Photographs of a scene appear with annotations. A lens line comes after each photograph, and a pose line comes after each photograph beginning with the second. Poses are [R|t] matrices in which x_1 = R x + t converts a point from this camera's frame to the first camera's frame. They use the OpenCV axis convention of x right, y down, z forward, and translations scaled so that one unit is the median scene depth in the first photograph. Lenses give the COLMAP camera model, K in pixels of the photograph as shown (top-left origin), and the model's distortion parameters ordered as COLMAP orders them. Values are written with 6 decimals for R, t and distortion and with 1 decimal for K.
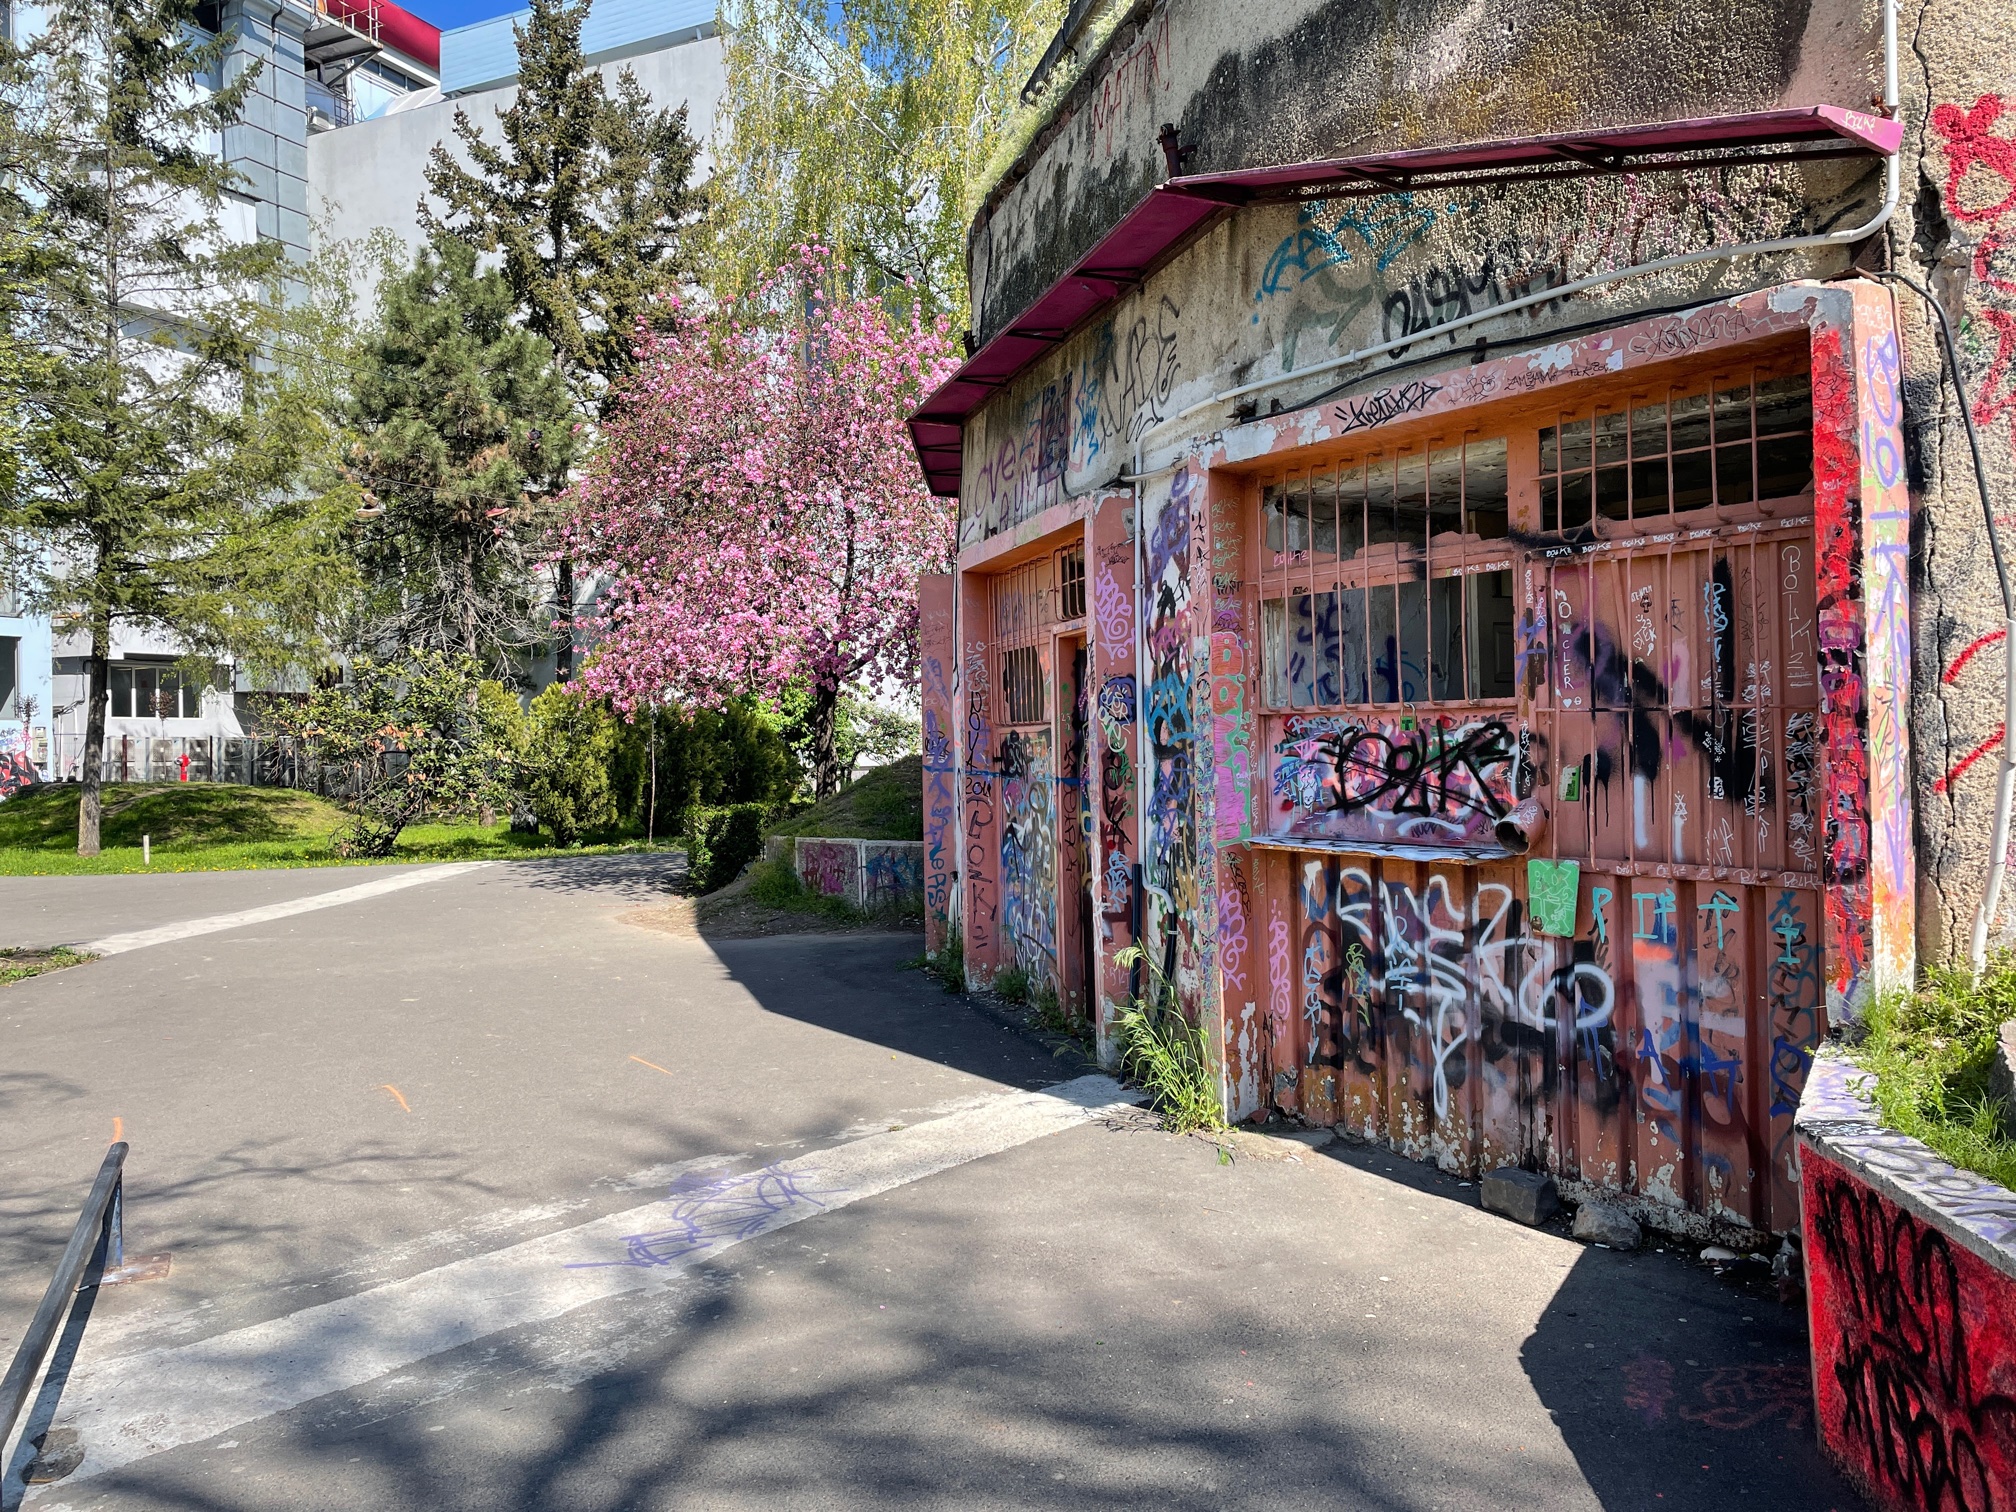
lens RADIAL K [[1519.3, 0, 1029.6], [0, 1519.3, 755.8], [0, 0, 1]] dist [0.102475, -0.125193]
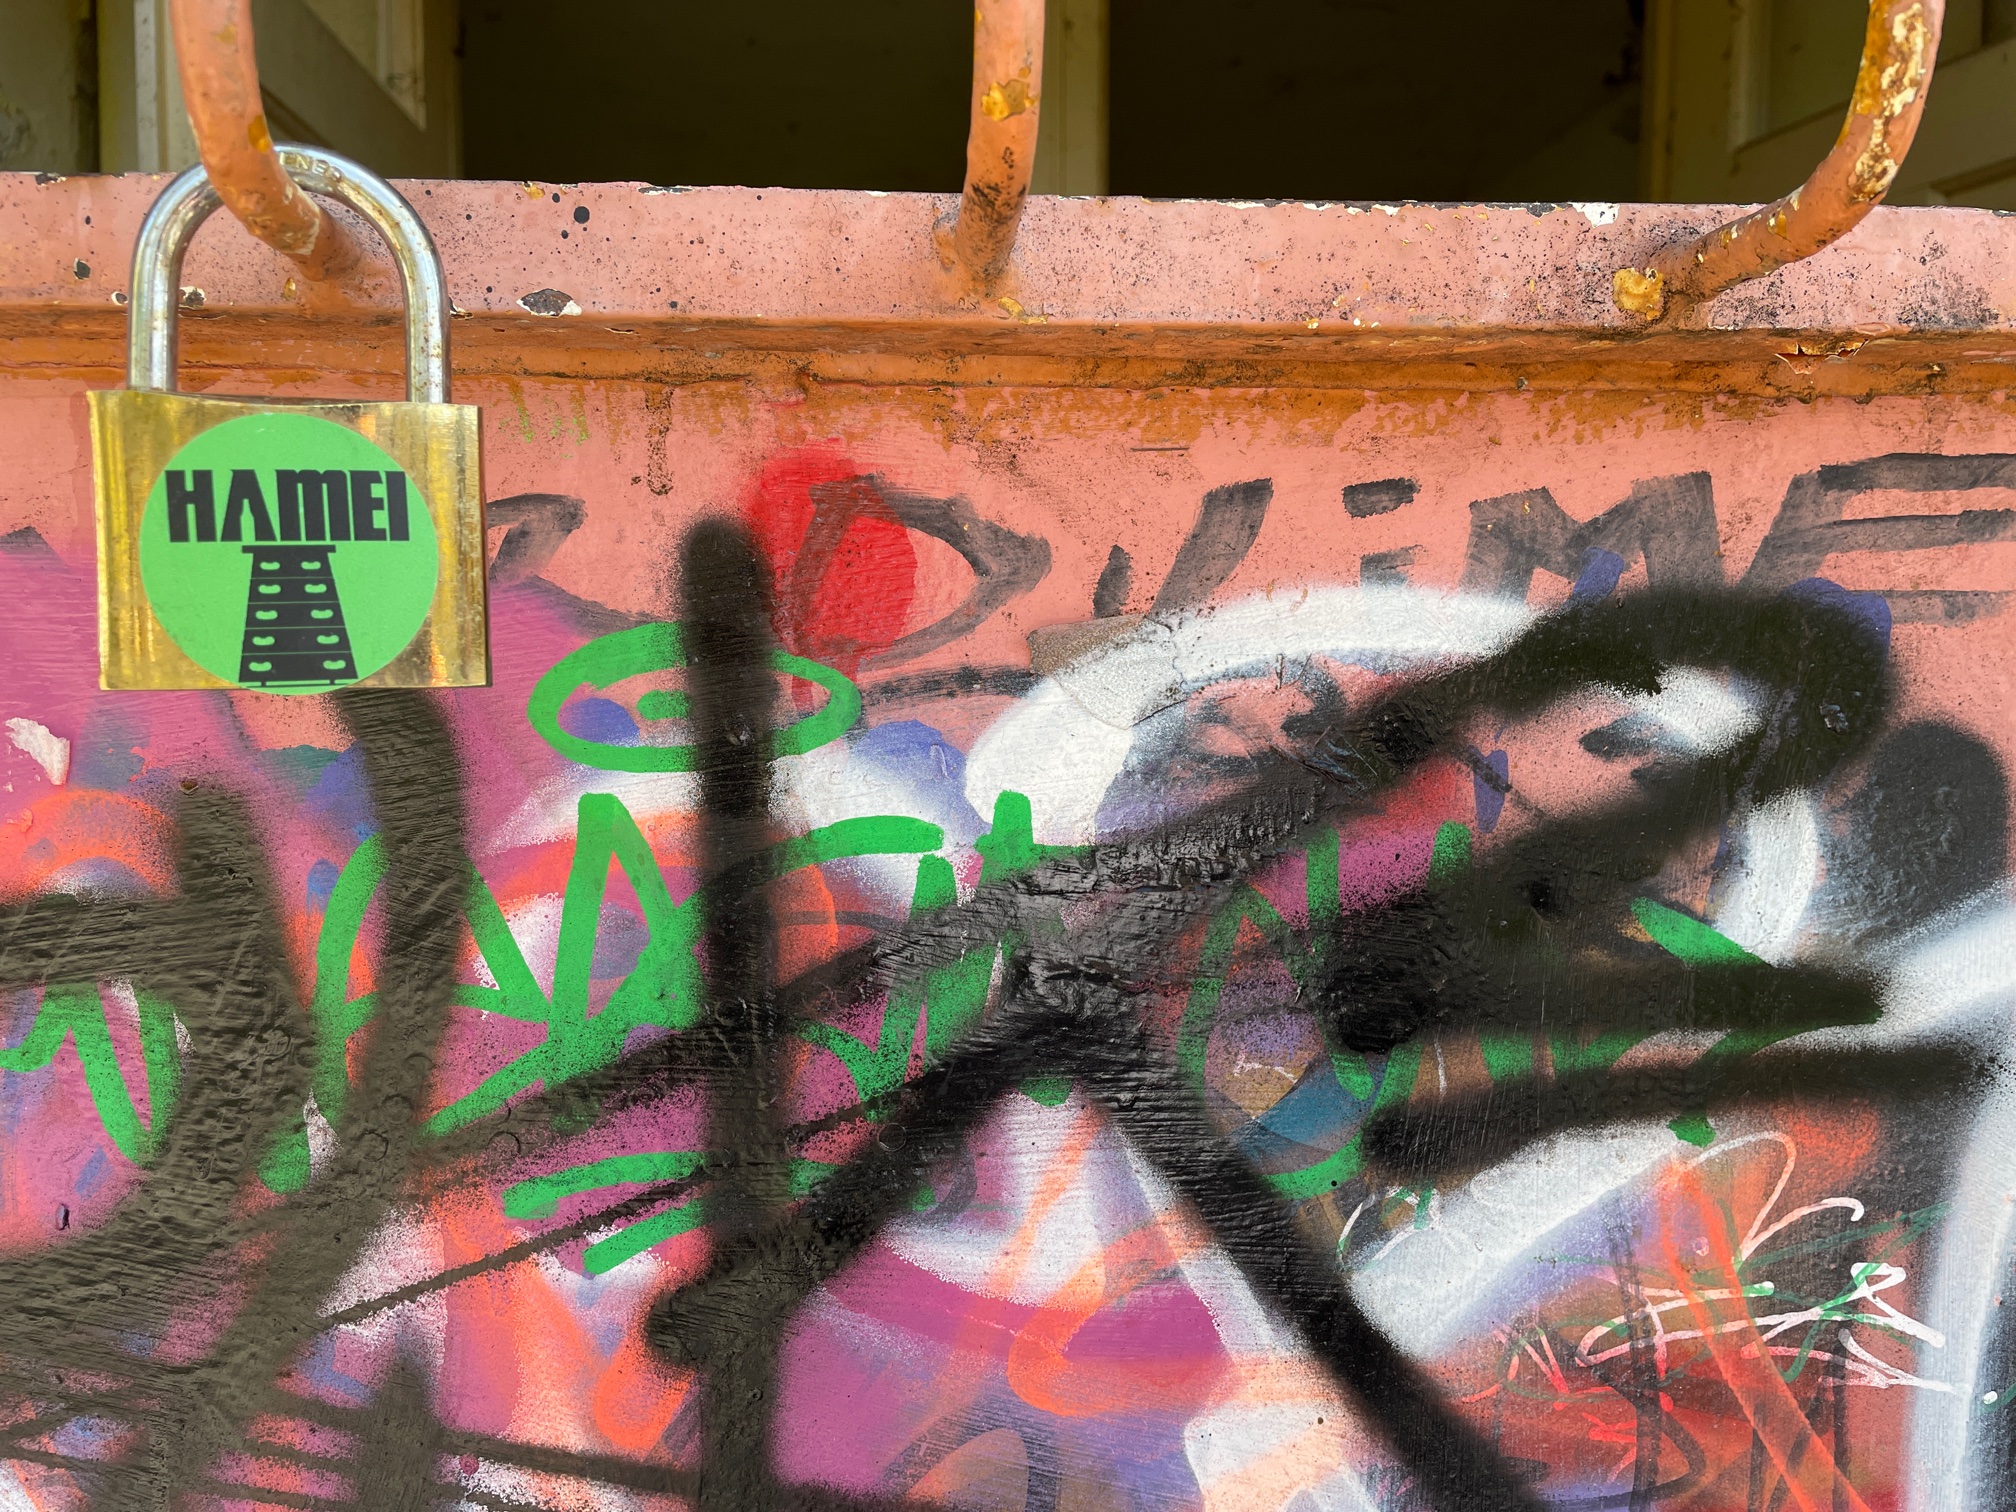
lens RADIAL K [[1519.3, 0, 1029.6], [0, 1519.3, 755.8], [0, 0, 1]] dist [0.102475, -0.125193]
pose [[0.510412, -0.058047, 0.857968, 0.219518], [-0.009834, 0.997260, 0.073321, -0.018583], [-0.859874, -0.045861, 0.508443, 0.965249]]
